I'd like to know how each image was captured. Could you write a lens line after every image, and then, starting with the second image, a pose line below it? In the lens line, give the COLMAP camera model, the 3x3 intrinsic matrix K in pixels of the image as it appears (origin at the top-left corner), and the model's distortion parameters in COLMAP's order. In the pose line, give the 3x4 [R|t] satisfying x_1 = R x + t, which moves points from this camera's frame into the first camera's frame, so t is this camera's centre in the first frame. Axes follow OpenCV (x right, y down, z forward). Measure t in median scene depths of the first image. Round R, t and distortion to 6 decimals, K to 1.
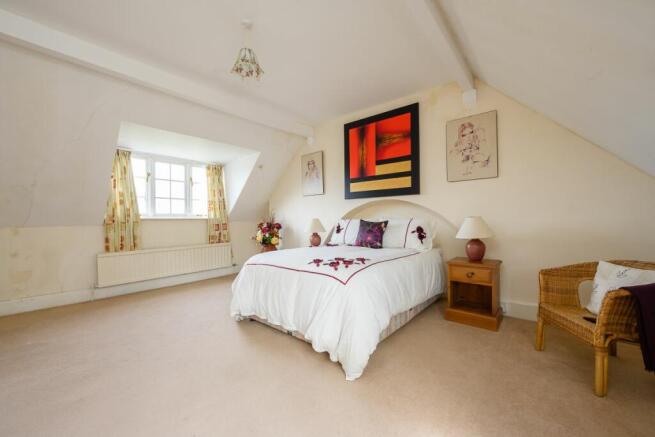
lens RADIAL K [[261.3, 0, 326.6], [0, 261.3, 217.4], [0, 0, 1]] dist [0.000514, 0.000031]
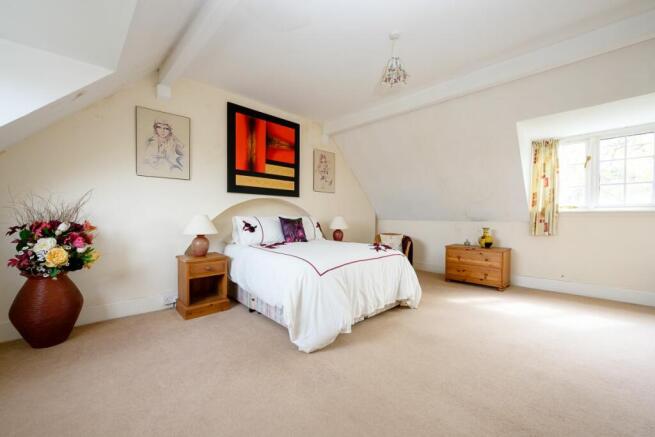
lens RADIAL K [[261.3, 0, 326.6], [0, 261.3, 217.4], [0, 0, 1]] dist [0.000514, 0.000031]
pose [[0.115230, 0.010336, 0.993285, -0.791933], [-0.014335, 0.999859, -0.008742, 0.016165], [-0.993235, -0.013232, 0.115362, 0.644376]]
